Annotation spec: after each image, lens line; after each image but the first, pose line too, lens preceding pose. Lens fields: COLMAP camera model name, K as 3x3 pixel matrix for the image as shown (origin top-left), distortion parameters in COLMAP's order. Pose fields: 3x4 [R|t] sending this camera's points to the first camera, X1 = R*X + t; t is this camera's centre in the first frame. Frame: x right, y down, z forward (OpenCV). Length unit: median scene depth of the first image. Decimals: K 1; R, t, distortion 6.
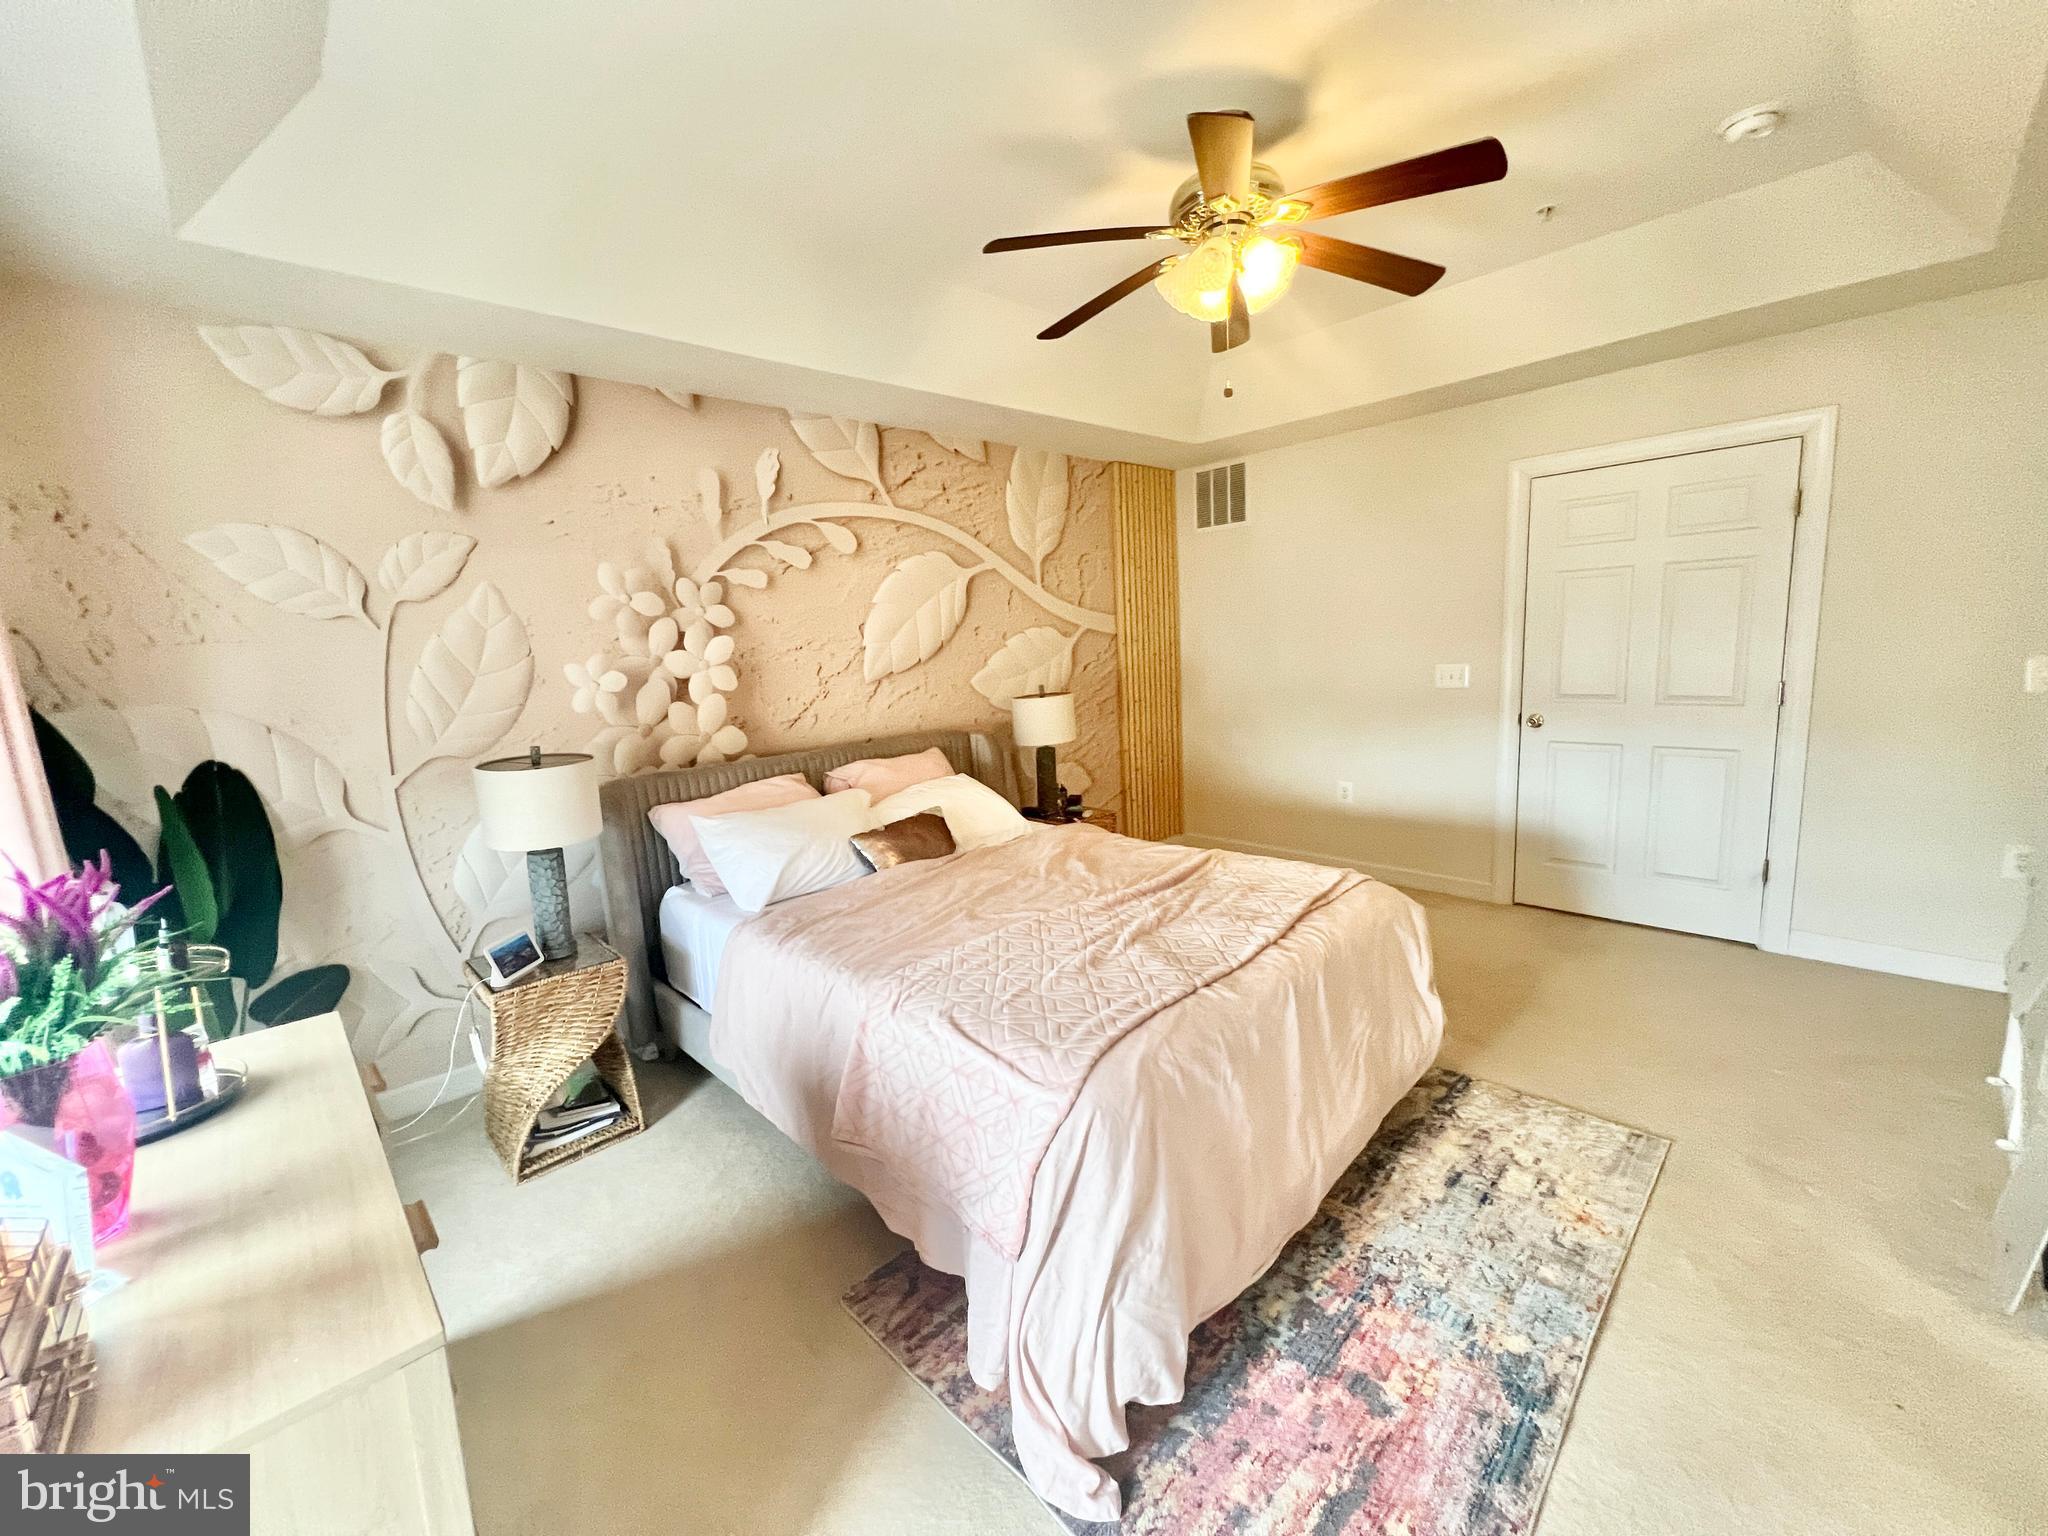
lens RADIAL K [[817.5, 0, 1018.4], [0, 817.5, 762.3], [0, 0, 1]] dist [0.000742, 0.000053]
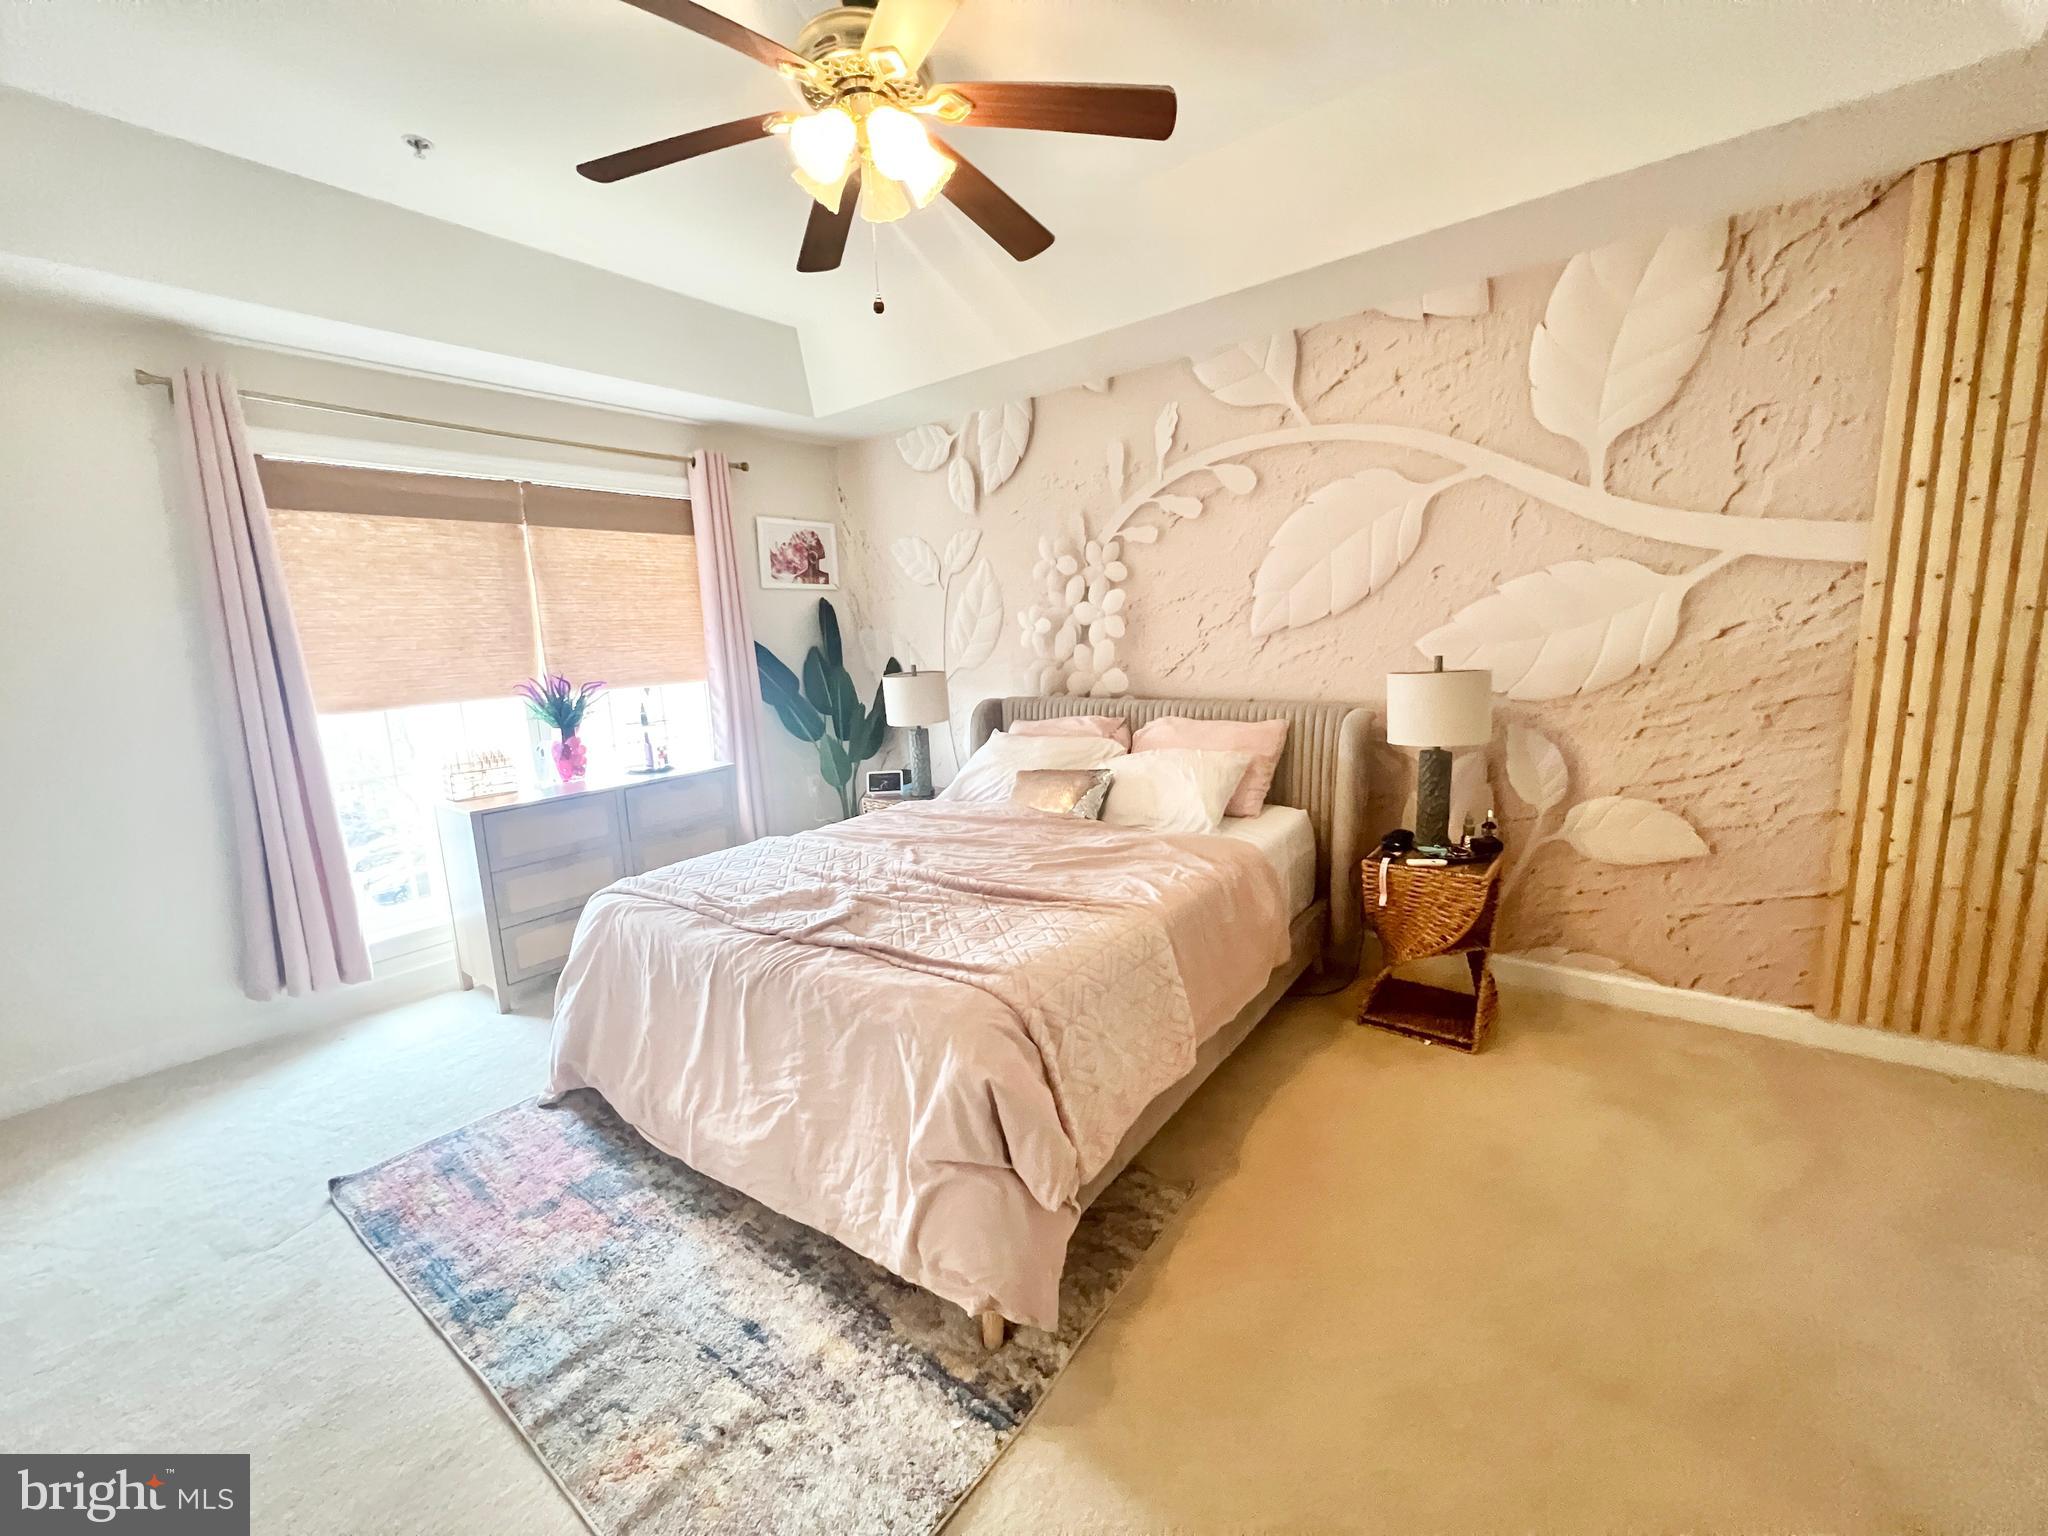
lens RADIAL K [[817.5, 0, 1018.4], [0, 817.5, 762.3], [0, 0, 1]] dist [0.000742, 0.000053]
pose [[0.149883, 0.204886, -0.967242, 0.803198], [-0.115126, 0.975255, 0.188744, -0.122273], [0.981978, 0.083065, 0.169762, 0.714270]]
